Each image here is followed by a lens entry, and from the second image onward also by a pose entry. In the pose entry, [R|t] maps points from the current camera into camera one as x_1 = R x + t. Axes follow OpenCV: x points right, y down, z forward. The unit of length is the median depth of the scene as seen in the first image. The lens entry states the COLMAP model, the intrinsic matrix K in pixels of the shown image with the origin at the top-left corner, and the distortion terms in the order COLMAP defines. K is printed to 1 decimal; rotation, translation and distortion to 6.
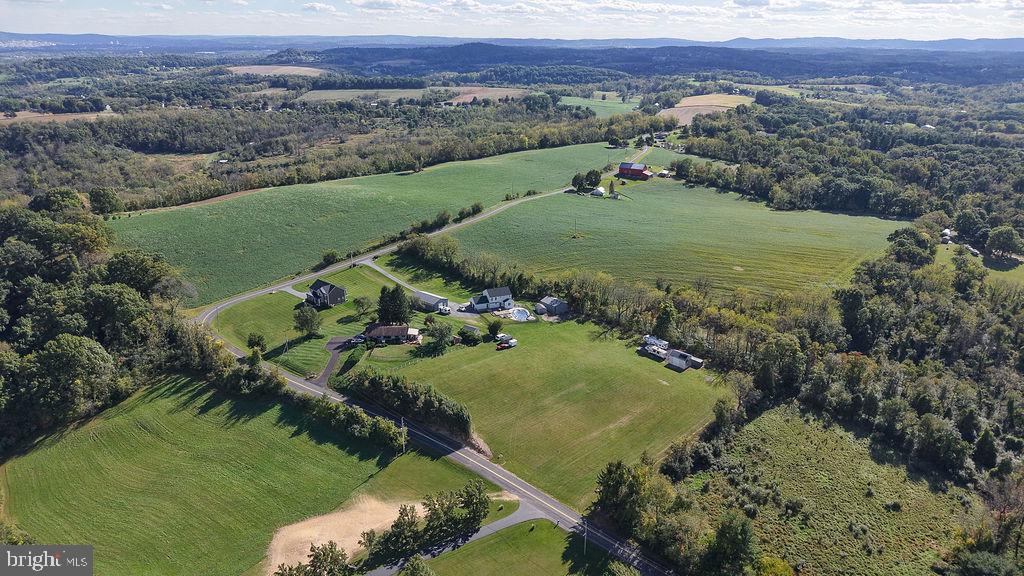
lens RADIAL K [[686.8, 0, 512.0], [0, 686.8, 288.0], [0, 0, 1]] dist [-0.005155, -0.003797]
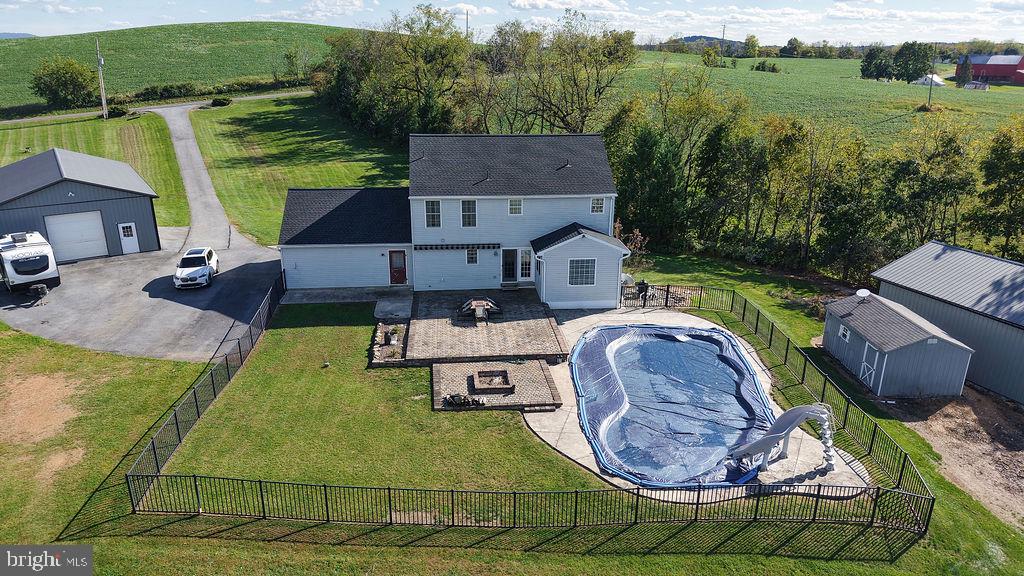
lens RADIAL K [[686.8, 0, 512.0], [0, 686.8, 288.0], [0, 0, 1]] dist [-0.005155, -0.003797]
pose [[0.954589, 0.101030, -0.280274, 0.016803], [-0.113087, 0.993214, -0.027143, 0.030531], [0.275630, 0.057606, 0.959536, 0.893576]]
